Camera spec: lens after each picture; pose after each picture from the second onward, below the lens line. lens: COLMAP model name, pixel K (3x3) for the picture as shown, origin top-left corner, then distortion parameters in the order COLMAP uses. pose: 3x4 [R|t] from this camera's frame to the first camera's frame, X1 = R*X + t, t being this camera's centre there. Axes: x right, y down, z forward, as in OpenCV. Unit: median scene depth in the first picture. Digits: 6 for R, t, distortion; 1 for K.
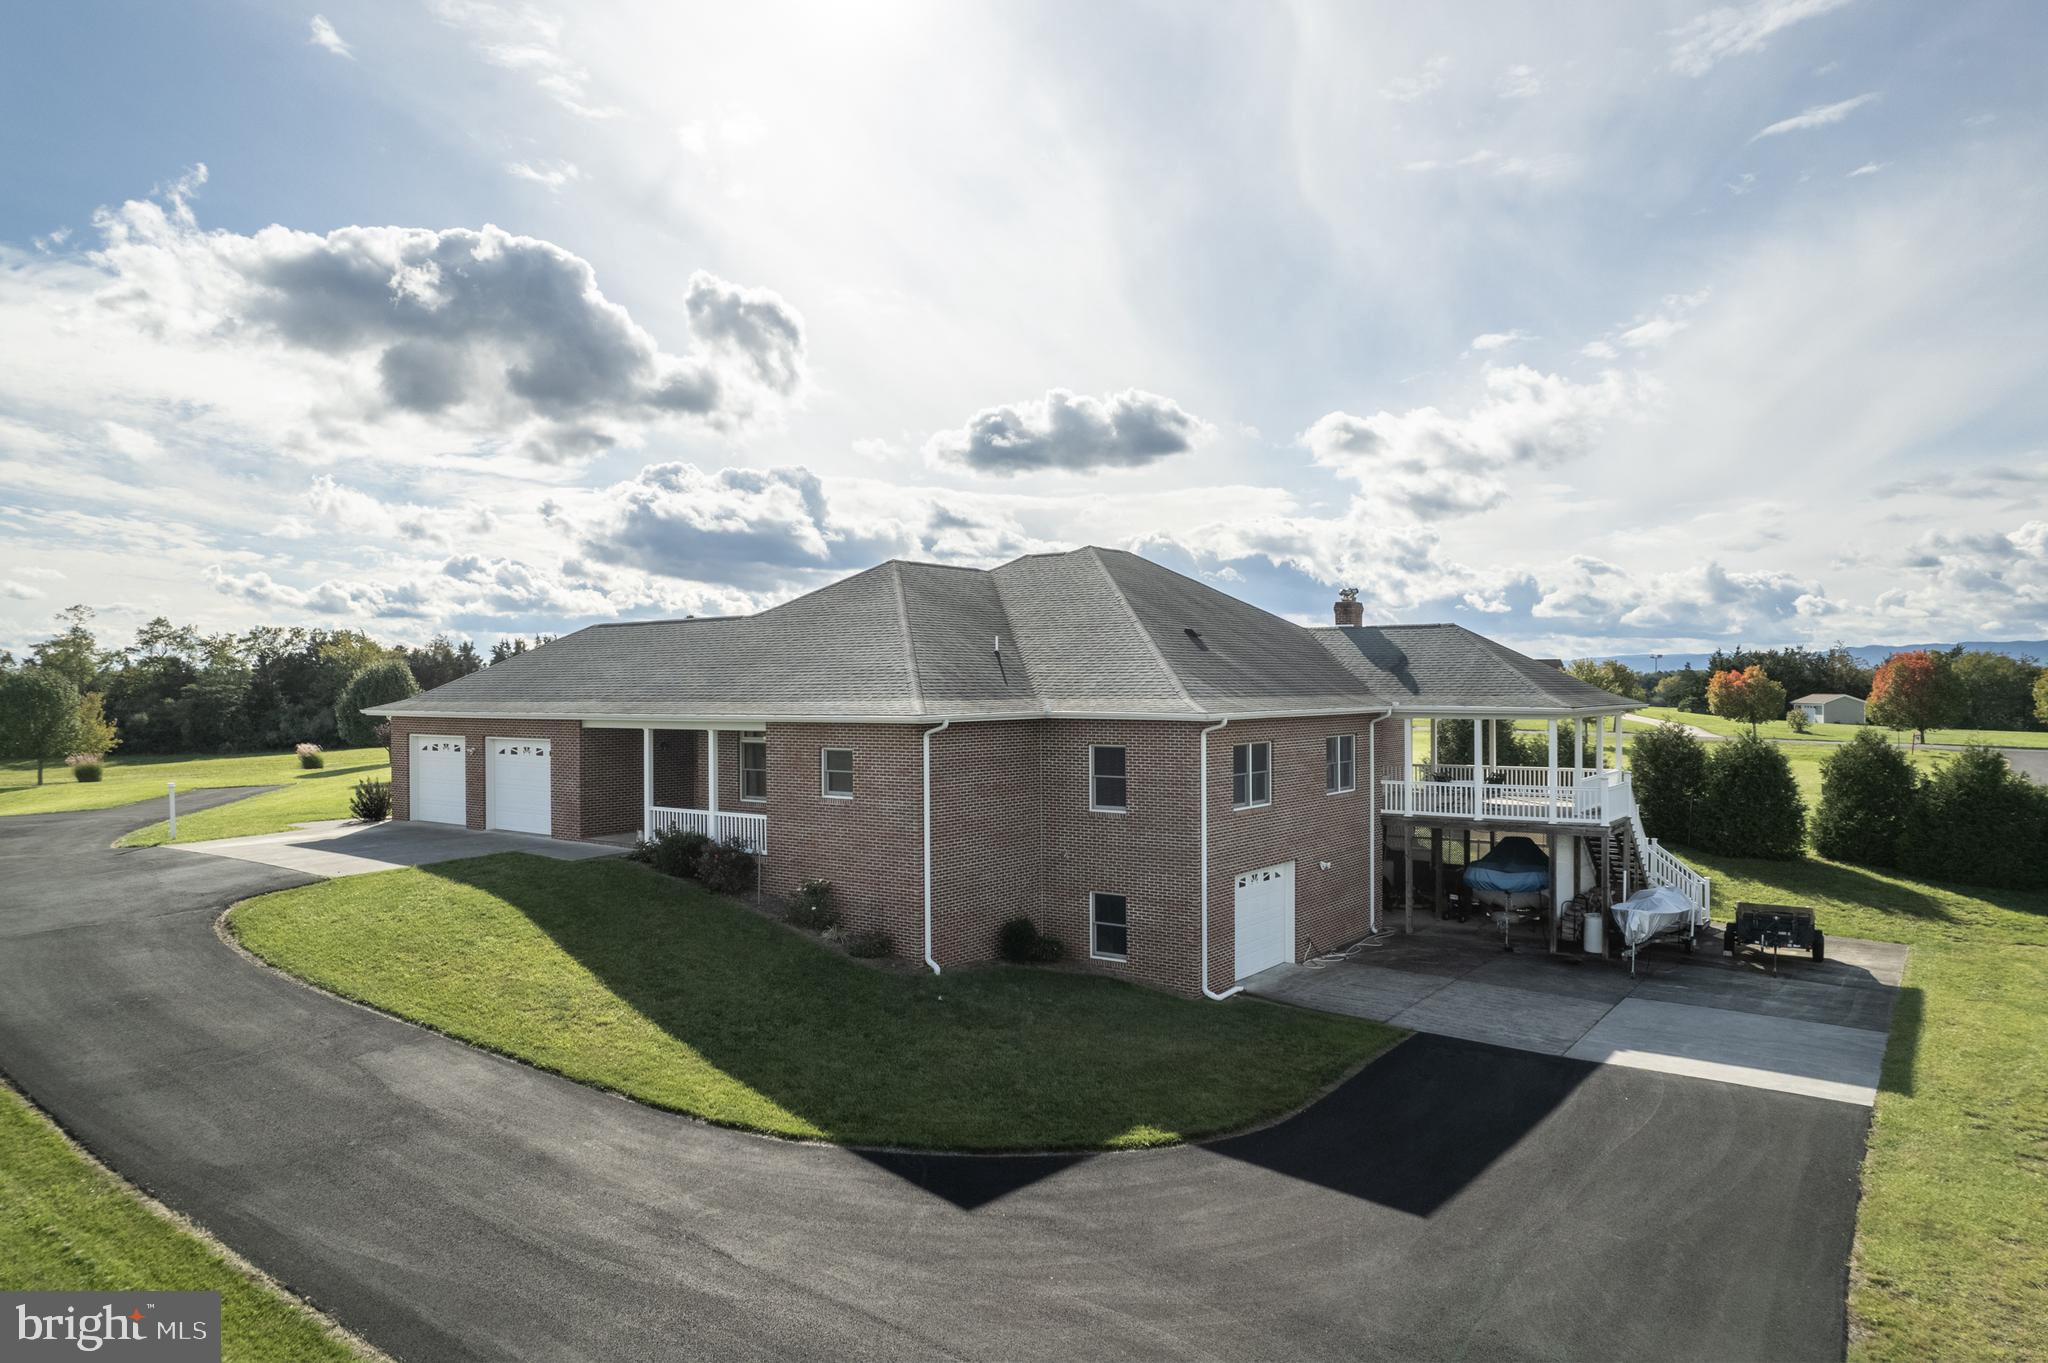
lens RADIAL K [[1305.9, 0, 1032.0], [0, 1305.9, 679.6], [0, 0, 1]] dist [-0.066630, 0.049535]
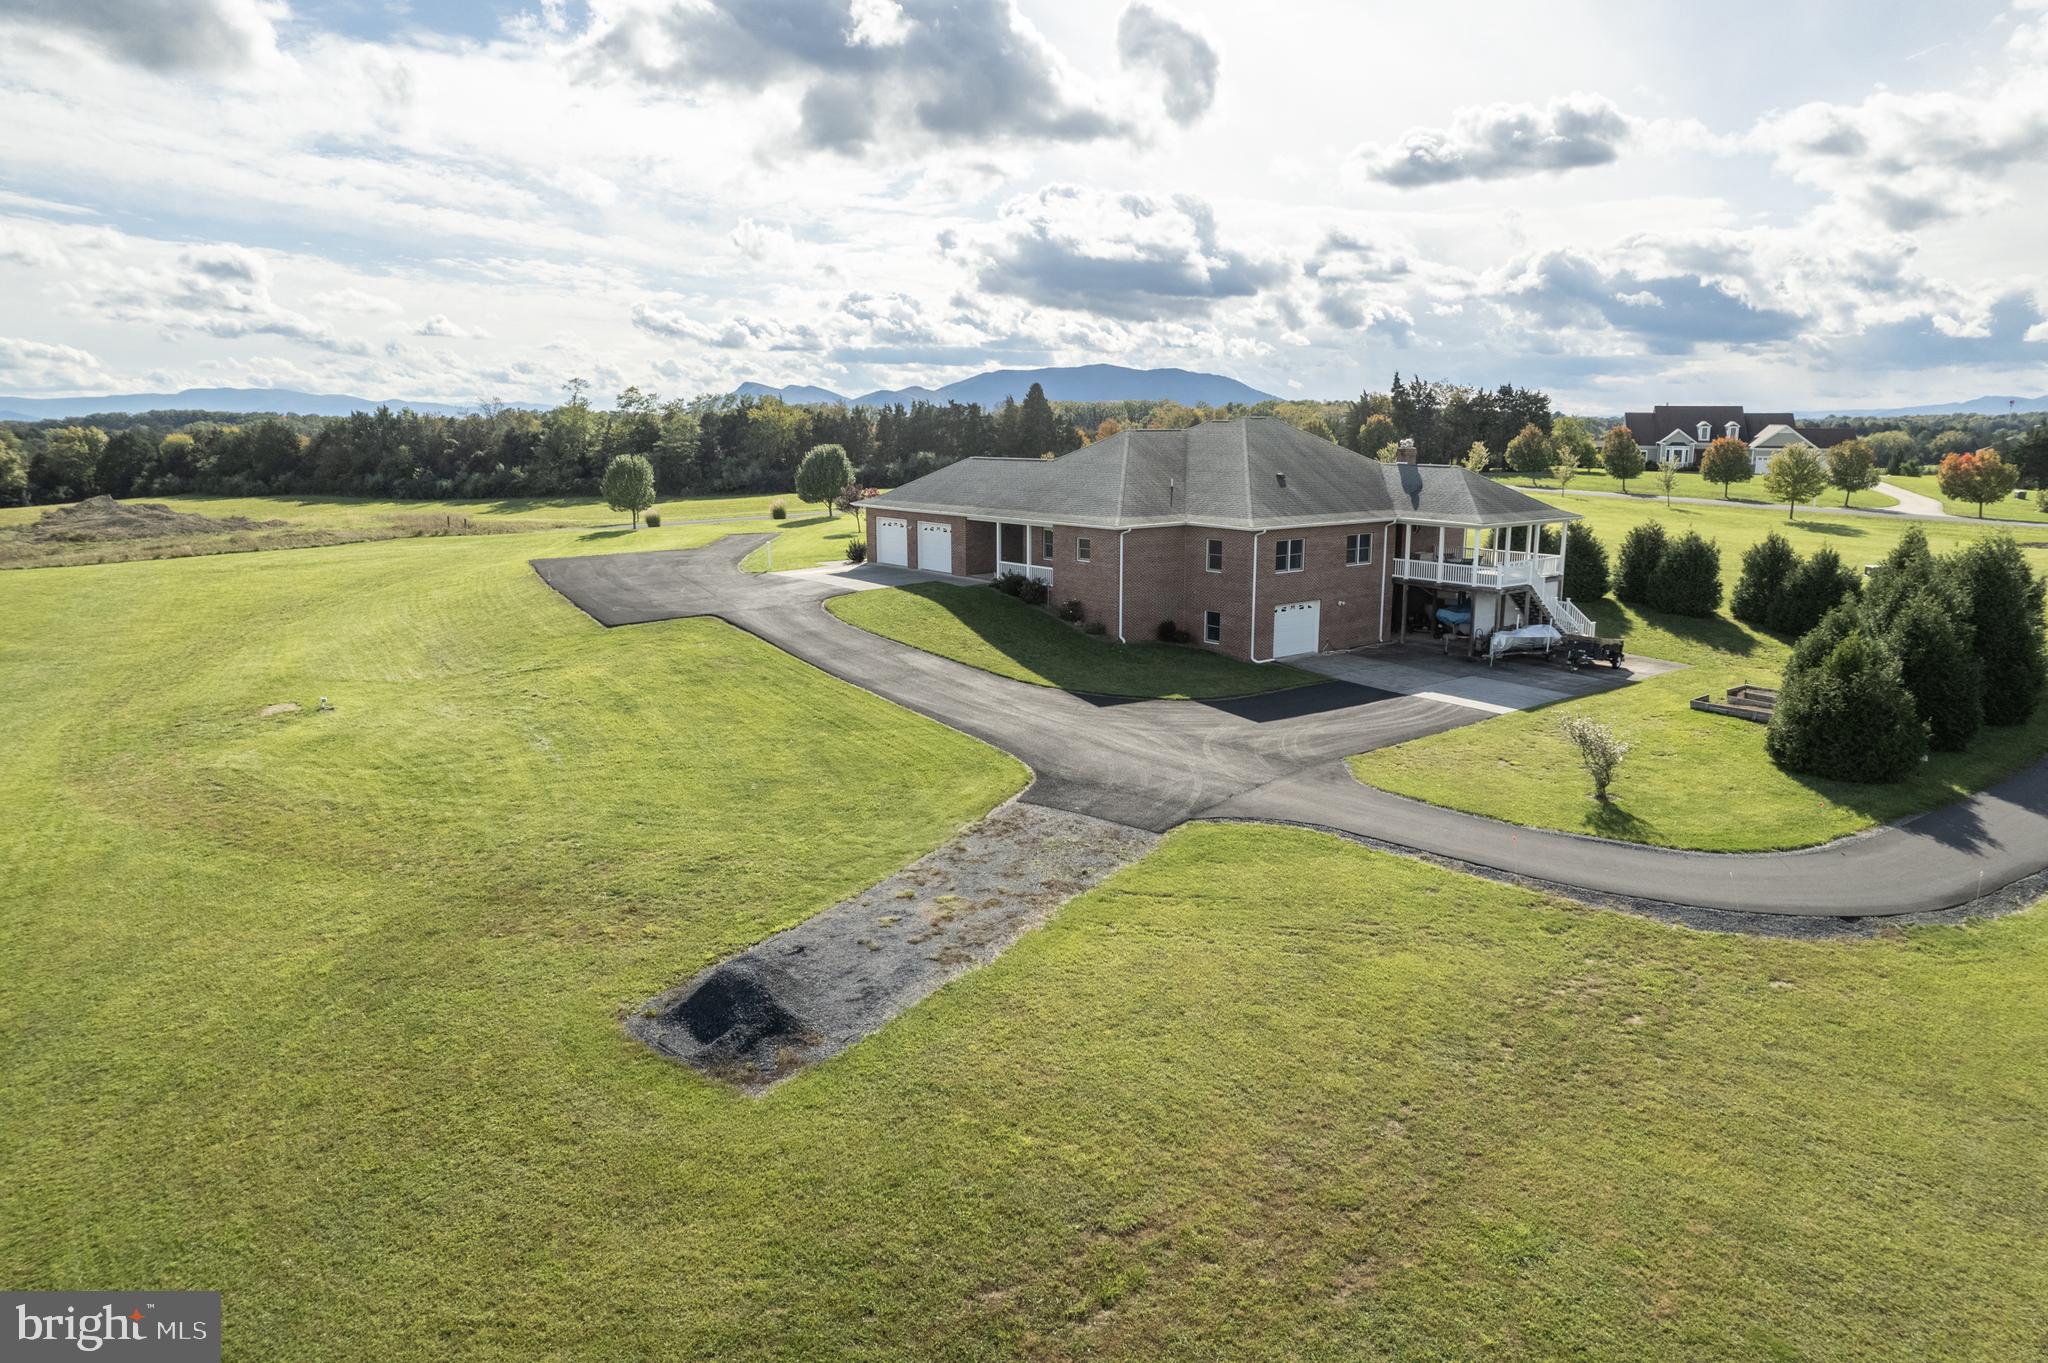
lens RADIAL K [[1305.9, 0, 1032.0], [0, 1305.9, 679.6], [0, 0, 1]] dist [-0.066630, 0.049535]
pose [[0.958349, 0.057398, -0.279772, 0.353456], [0.000638, 0.979164, 0.203071, -0.143740], [0.285598, -0.194792, 0.938344, -1.000530]]
